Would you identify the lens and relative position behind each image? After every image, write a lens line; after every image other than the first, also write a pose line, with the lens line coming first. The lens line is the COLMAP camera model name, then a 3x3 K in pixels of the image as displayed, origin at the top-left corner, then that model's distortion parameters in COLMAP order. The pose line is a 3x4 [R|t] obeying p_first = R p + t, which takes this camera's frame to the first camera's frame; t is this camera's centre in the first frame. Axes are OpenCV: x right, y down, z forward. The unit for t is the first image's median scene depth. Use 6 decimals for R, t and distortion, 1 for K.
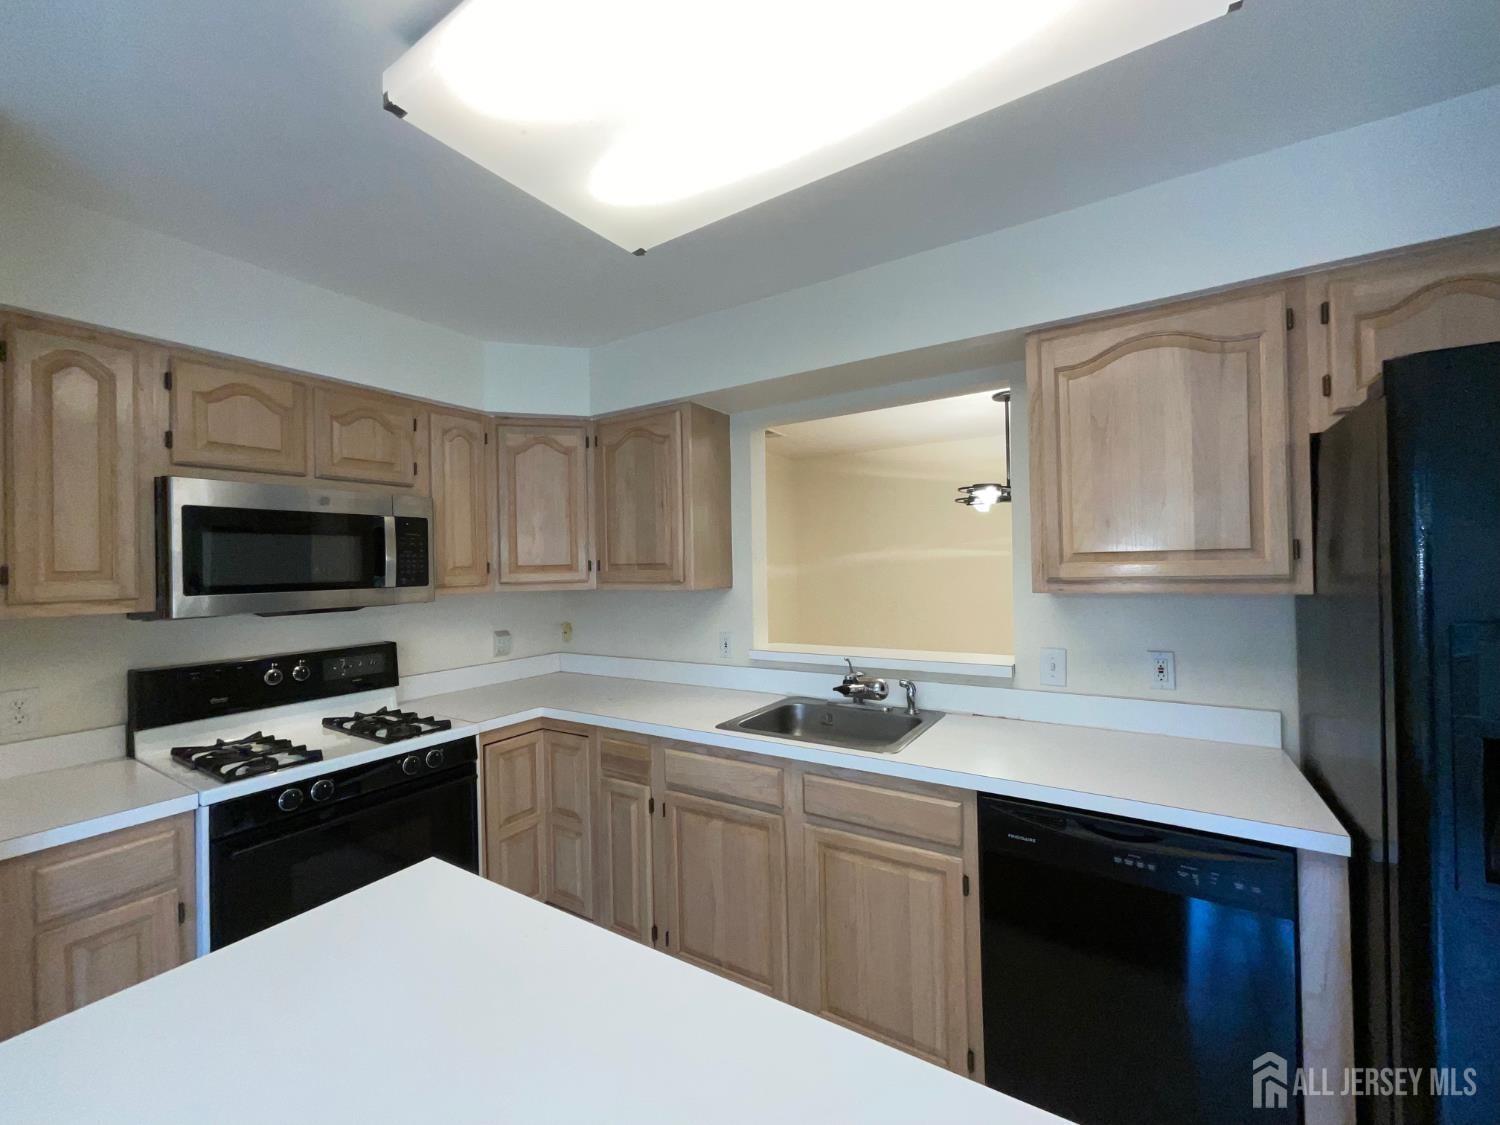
lens RADIAL K [[610.4, 0, 753.7], [0, 610.4, 565.1], [0, 0, 1]] dist [-0.012727, 0.009367]
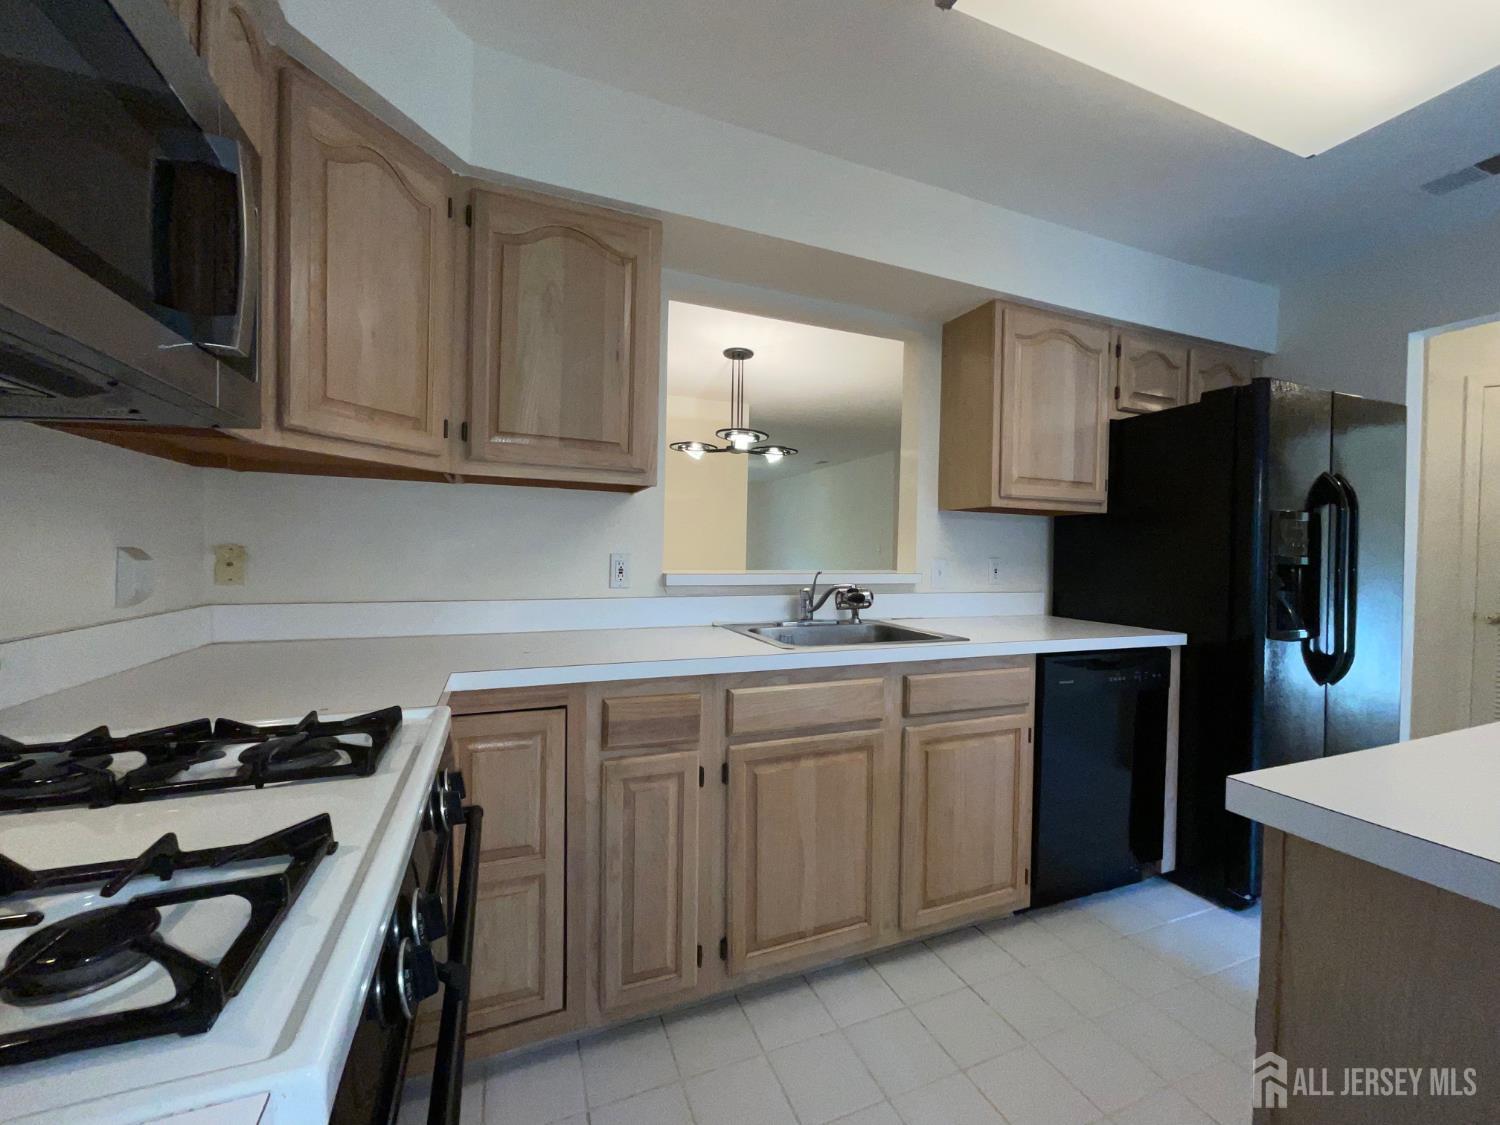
lens RADIAL K [[610.4, 0, 753.7], [0, 610.4, 565.1], [0, 0, 1]] dist [-0.012727, 0.009367]
pose [[0.581965, 0.015968, 0.813057, -0.704623], [-0.029532, 0.999563, 0.001507, 0.149287], [-0.812678, -0.024889, 0.582182, 0.548755]]
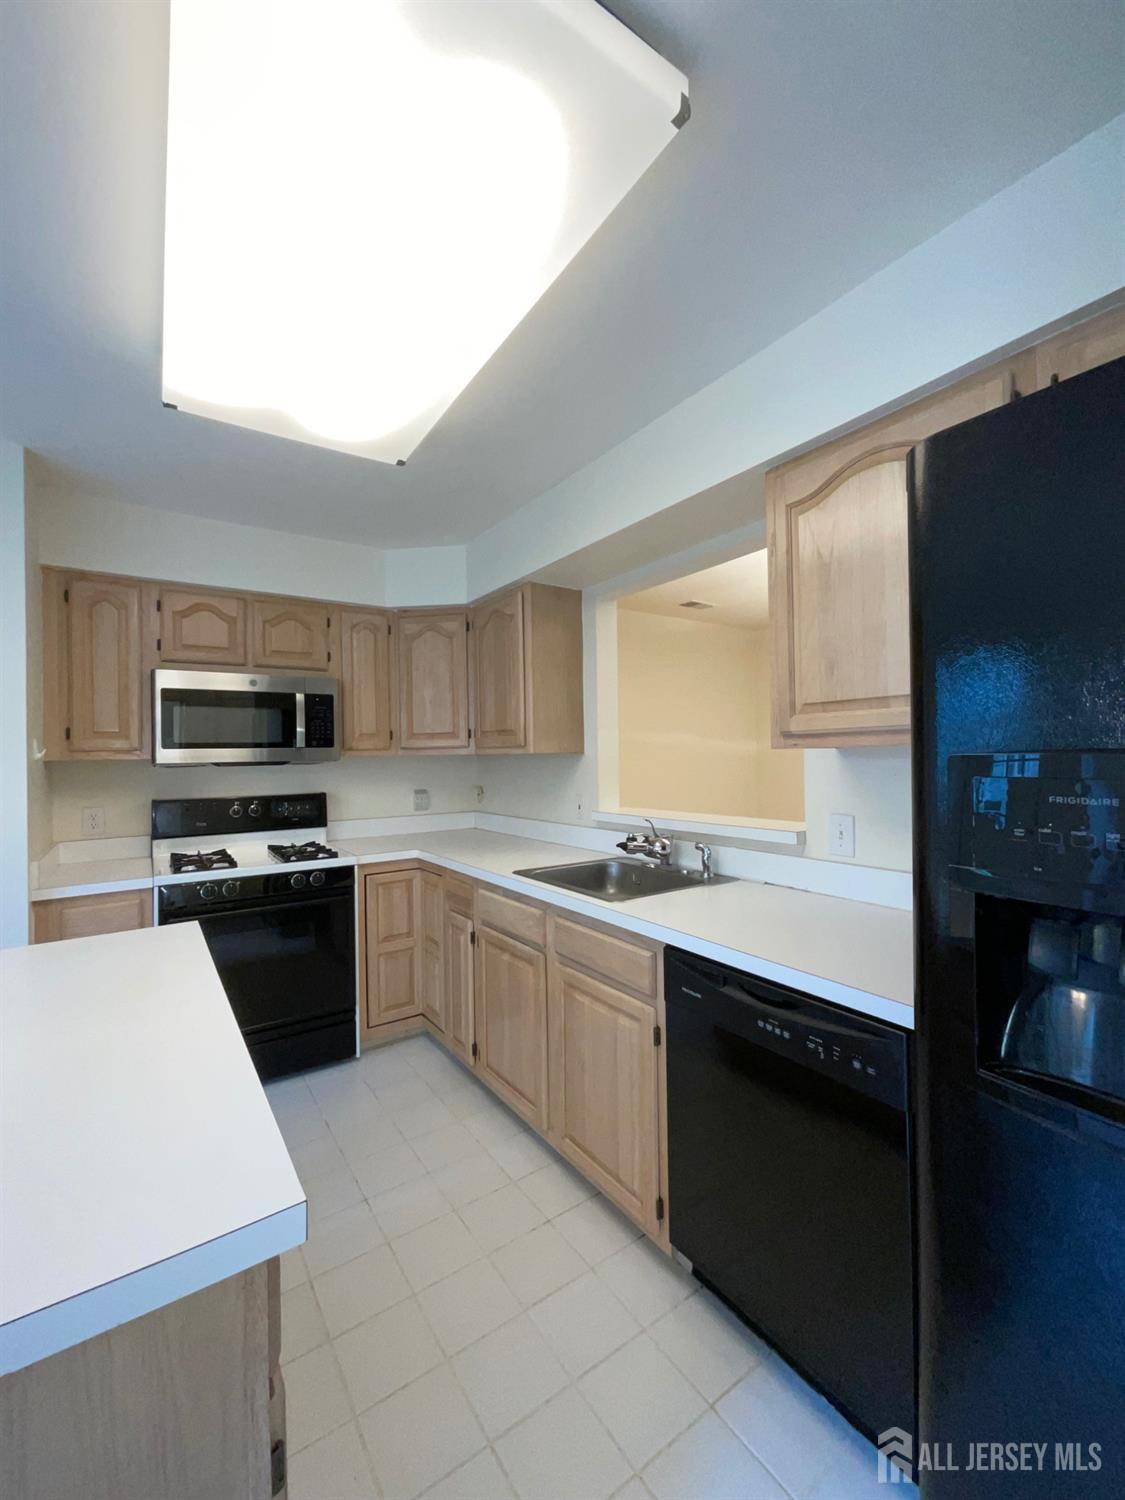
lens RADIAL K [[610.4, 0, 565.7], [0, 610.4, 752.4], [0, 0, 1]] dist [-0.012727, 0.009367]
pose [[0.920487, 0.003844, -0.390754, 0.441185], [-0.002496, 0.999989, 0.003958, 0.040198], [0.390765, -0.002668, 0.920487, 0.011138]]
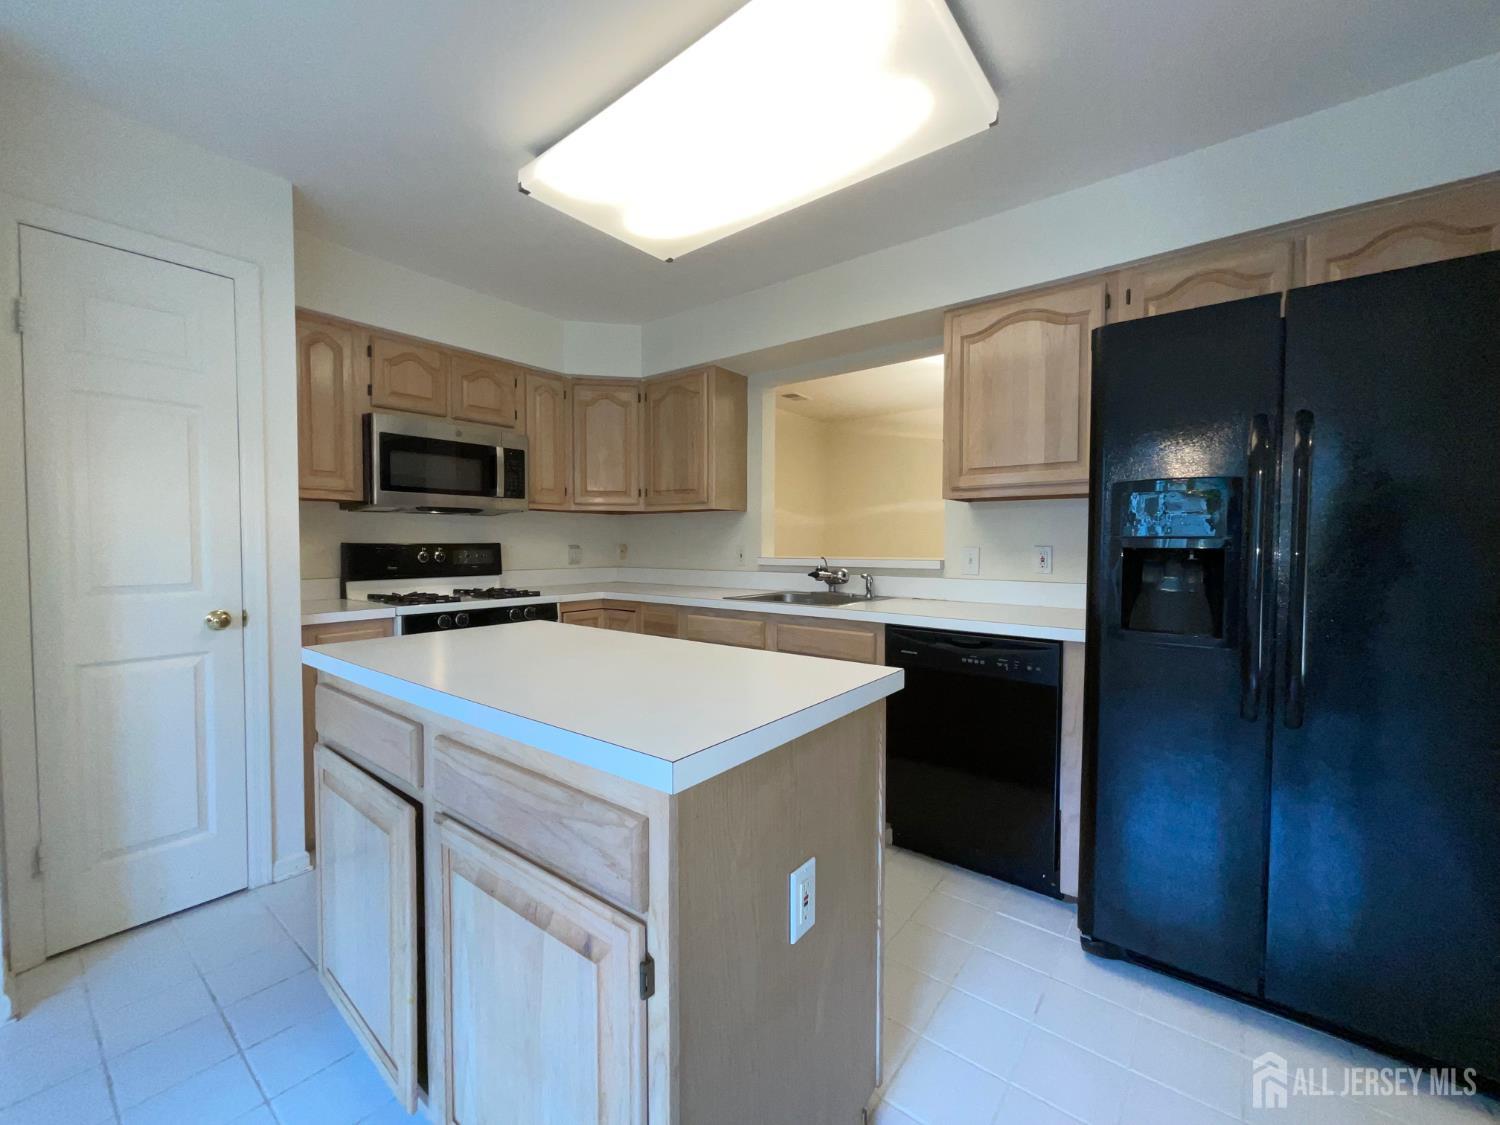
lens RADIAL K [[610.4, 0, 753.7], [0, 610.4, 565.1], [0, 0, 1]] dist [-0.012727, 0.009367]
pose [[0.994890, 0.026245, -0.097494, 0.137442], [-0.022494, 0.998971, 0.039378, 0.126164], [0.098428, -0.036984, 0.994457, -0.368595]]
